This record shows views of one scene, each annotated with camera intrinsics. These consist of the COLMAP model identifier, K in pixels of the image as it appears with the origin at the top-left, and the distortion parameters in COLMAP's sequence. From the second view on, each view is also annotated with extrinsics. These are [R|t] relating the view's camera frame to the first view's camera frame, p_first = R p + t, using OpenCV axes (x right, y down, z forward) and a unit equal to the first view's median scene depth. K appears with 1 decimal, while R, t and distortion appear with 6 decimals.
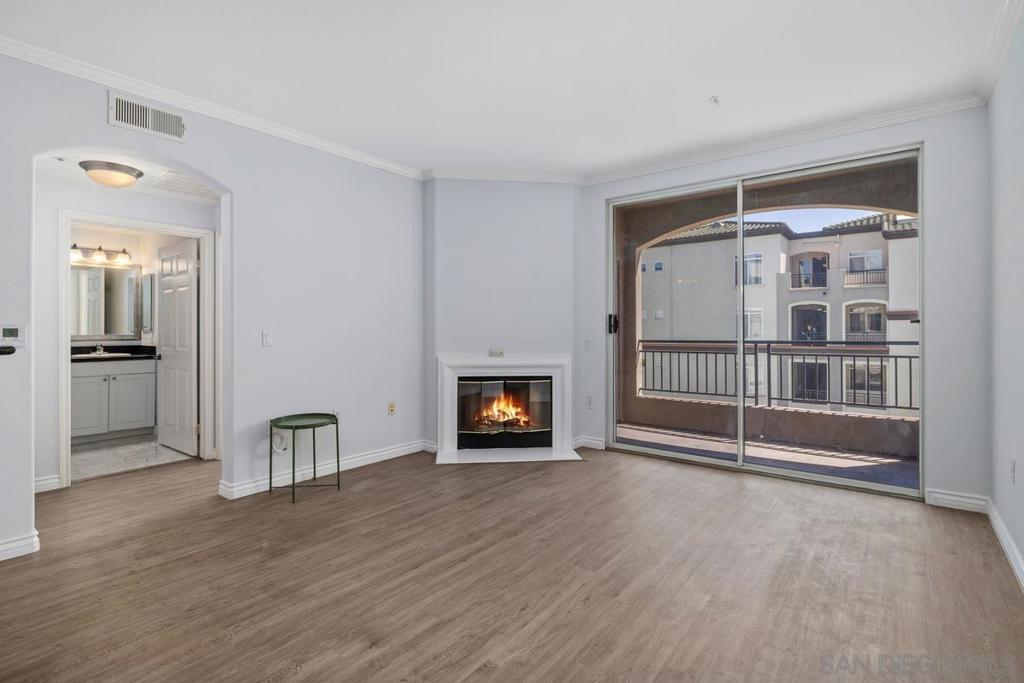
lens RADIAL K [[483.7, 0, 512.7], [0, 483.7, 327.9], [0, 0, 1]] dist [-0.003483, -0.000041]
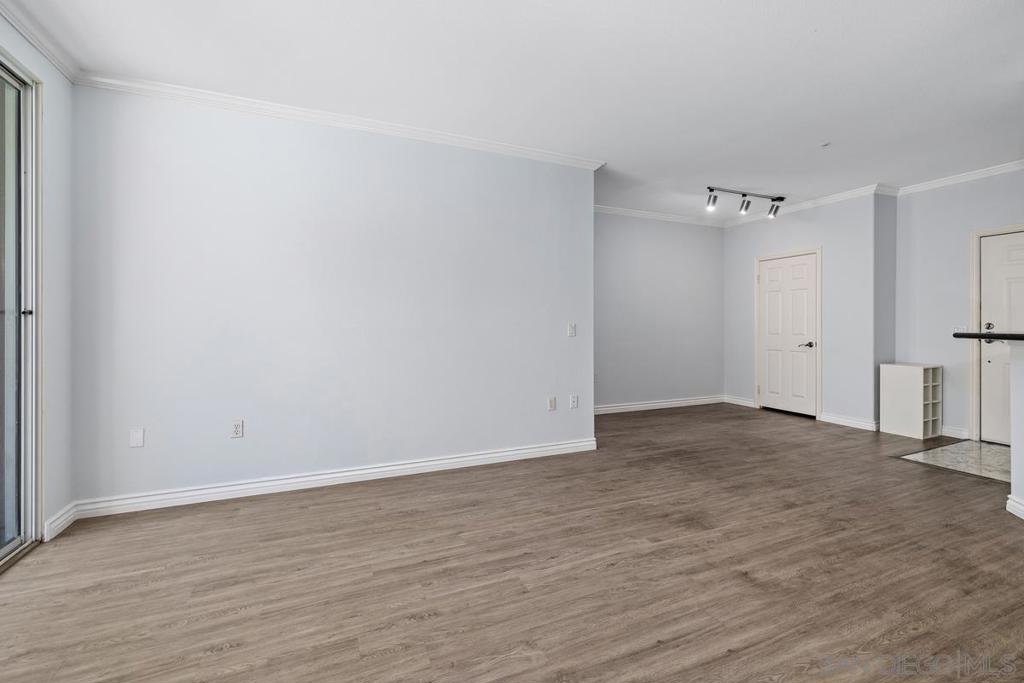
lens RADIAL K [[438.6, 0, 513.9], [0, 438.6, 323.1], [0, 0, 1]] dist [0.002196, 0.000068]
pose [[-0.885475, 0.004444, 0.464665, -0.134816], [-0.000536, 0.999944, -0.010585, 0.009516], [-0.464686, -0.009622, -0.885423, 1.064483]]
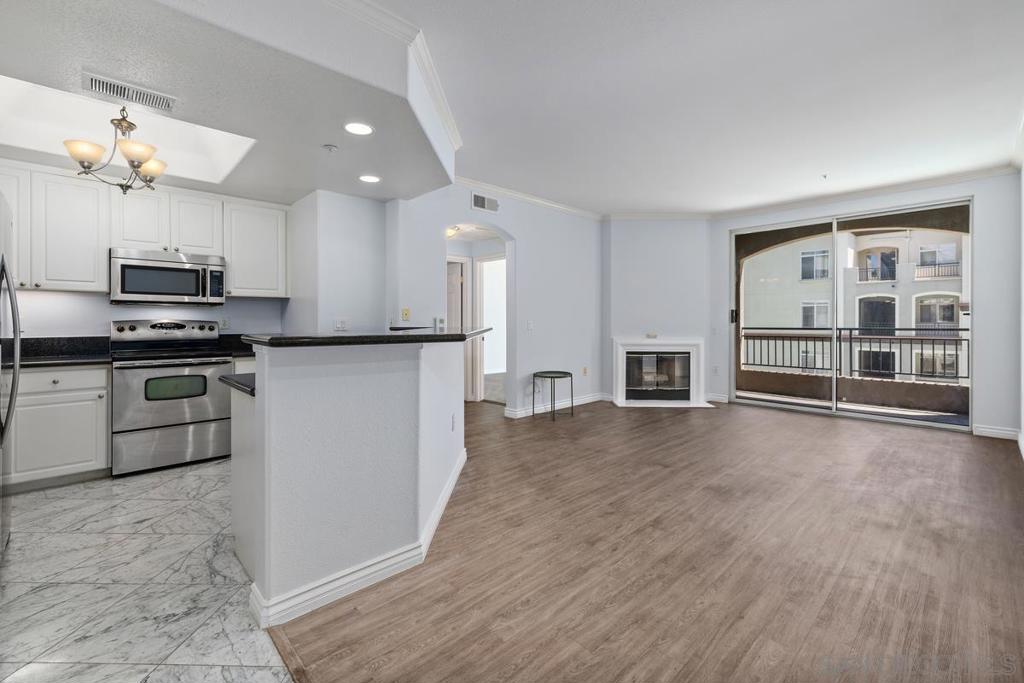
lens RADIAL K [[438.6, 0, 513.9], [0, 438.6, 323.1], [0, 0, 1]] dist [0.002196, 0.000068]
pose [[0.990610, 0.000728, -0.136716, -0.321974], [0.000565, 0.999955, 0.009418, -0.000025], [0.136716, -0.009407, 0.990566, -0.471112]]
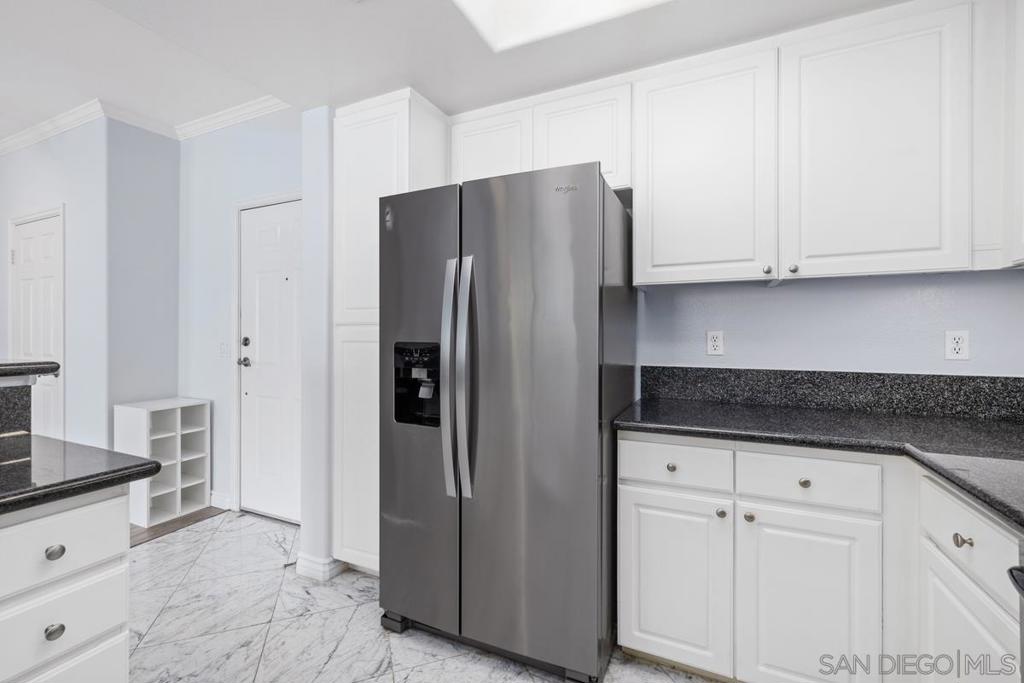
lens RADIAL K [[448.2, 0, 513.7], [0, 448.2, 330.7], [0, 0, 1]] dist [0.005320, 0.000280]
pose [[-0.973016, 0.000534, -0.230738, -0.942766], [0.003011, 0.999942, -0.010381, -0.004265], [0.230719, -0.010795, -0.972961, 0.387452]]
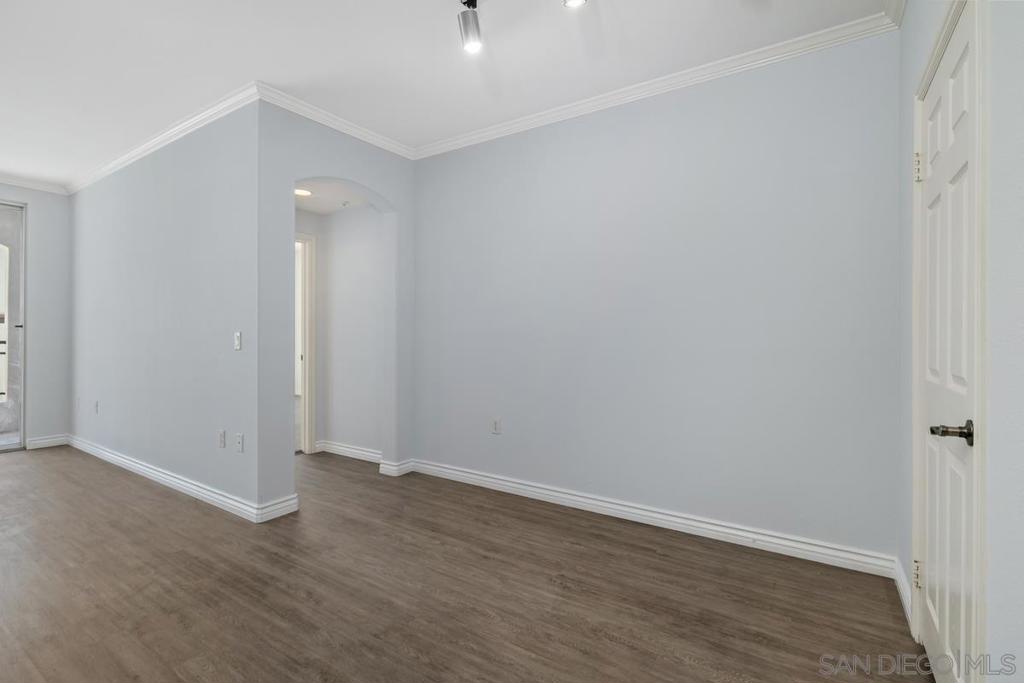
lens RADIAL K [[467.8, 0, 512.8], [0, 467.8, 337.3], [0, 0, 1]] dist [0.000436, 0.000193]
pose [[-0.092964, -0.002596, 0.995666, -0.589373], [-0.008726, 0.999960, 0.001793, 0.003494], [-0.995631, -0.008522, -0.092983, -0.286694]]
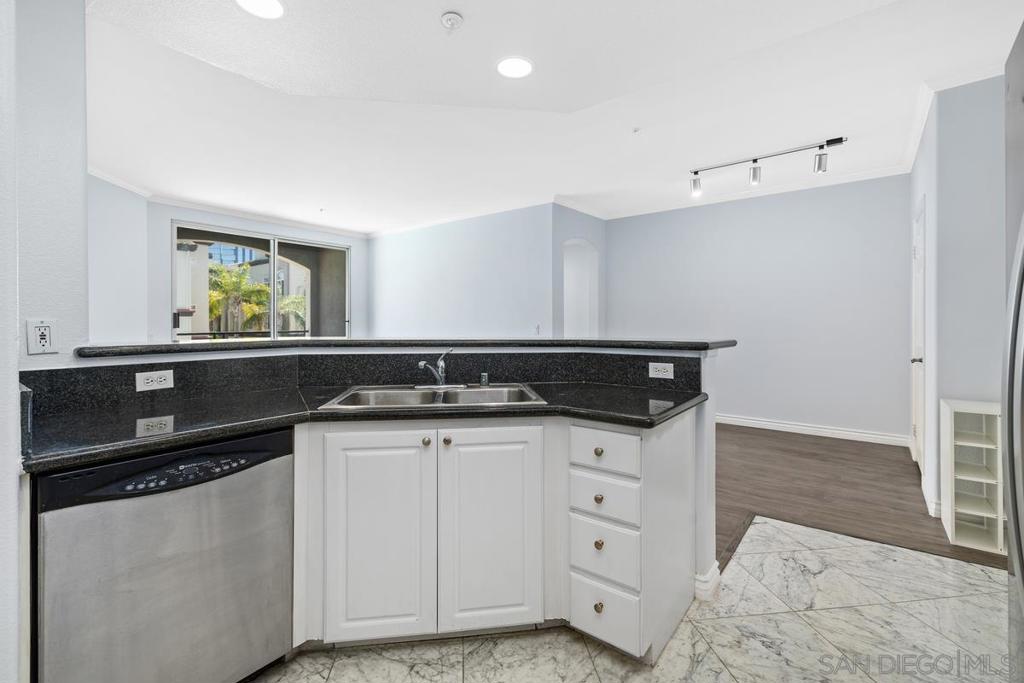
lens RADIAL K [[448.2, 0, 513.7], [0, 448.2, 330.7], [0, 0, 1]] dist [0.005320, 0.000280]
pose [[-0.006983, -0.013267, 0.999888, -1.158649], [-0.005412, 0.999898, 0.013230, -0.002197], [-0.999961, -0.005319, -0.007054, 0.171816]]
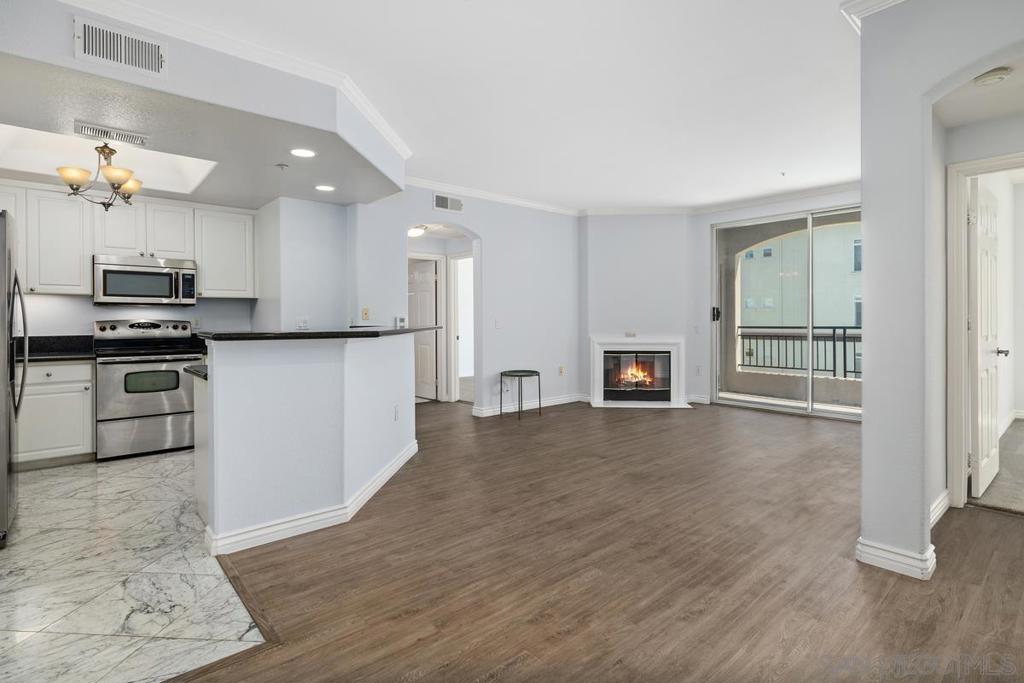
lens RADIAL K [[505.8, 0, 513.6], [0, 505.8, 324.1], [0, 0, 1]] dist [-0.001014, 0.000631]
pose [[0.983976, -0.000949, -0.178299, -0.128379], [0.003458, 0.999899, 0.013762, -0.001907], [0.178268, -0.014158, 0.983880, -0.646634]]
